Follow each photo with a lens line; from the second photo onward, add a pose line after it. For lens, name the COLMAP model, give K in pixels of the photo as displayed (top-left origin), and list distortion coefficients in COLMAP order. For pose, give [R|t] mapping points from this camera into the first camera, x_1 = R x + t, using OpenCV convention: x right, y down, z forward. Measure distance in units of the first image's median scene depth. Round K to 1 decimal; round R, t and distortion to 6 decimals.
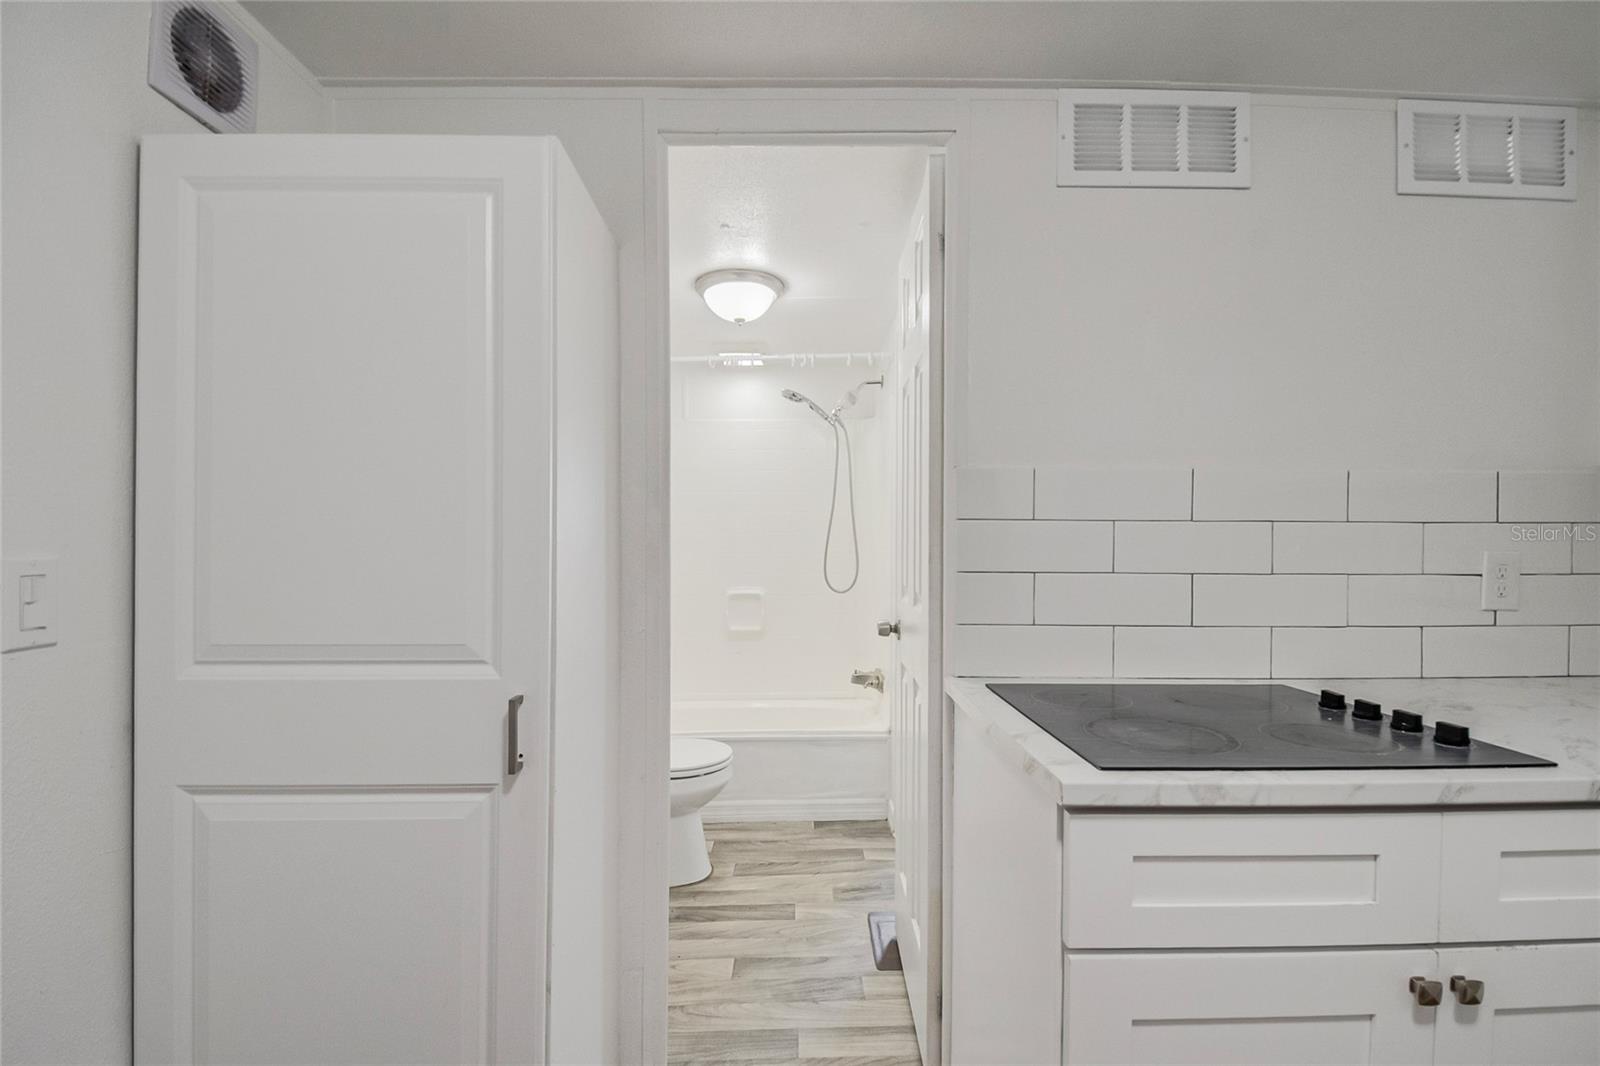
lens RADIAL K [[714.3, 0, 804.7], [0, 714.3, 536.4], [0, 0, 1]] dist [-0.012078, -0.000438]
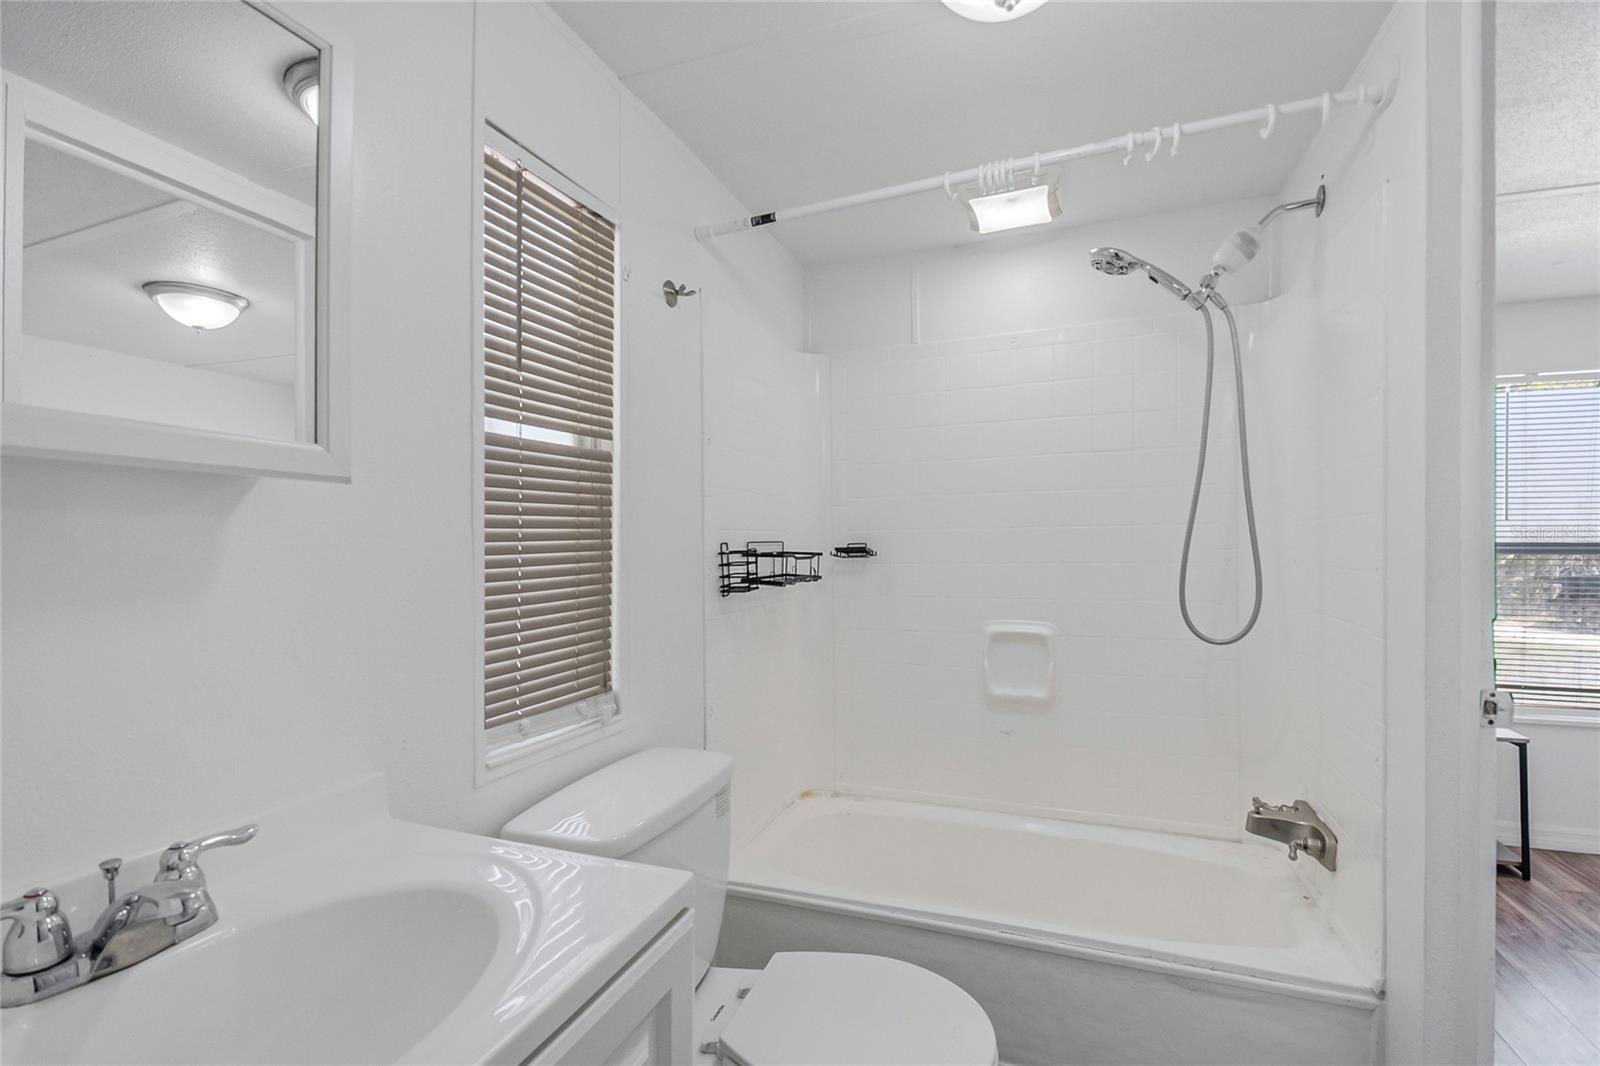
lens RADIAL K [[714.3, 0, 804.7], [0, 714.3, 536.4], [0, 0, 1]] dist [-0.012078, -0.000438]
pose [[0.936834, -0.004387, -0.349746, -0.048209], [0.004932, 0.999988, 0.000667, 0.002018], [0.349739, -0.002350, 0.936844, 0.445228]]
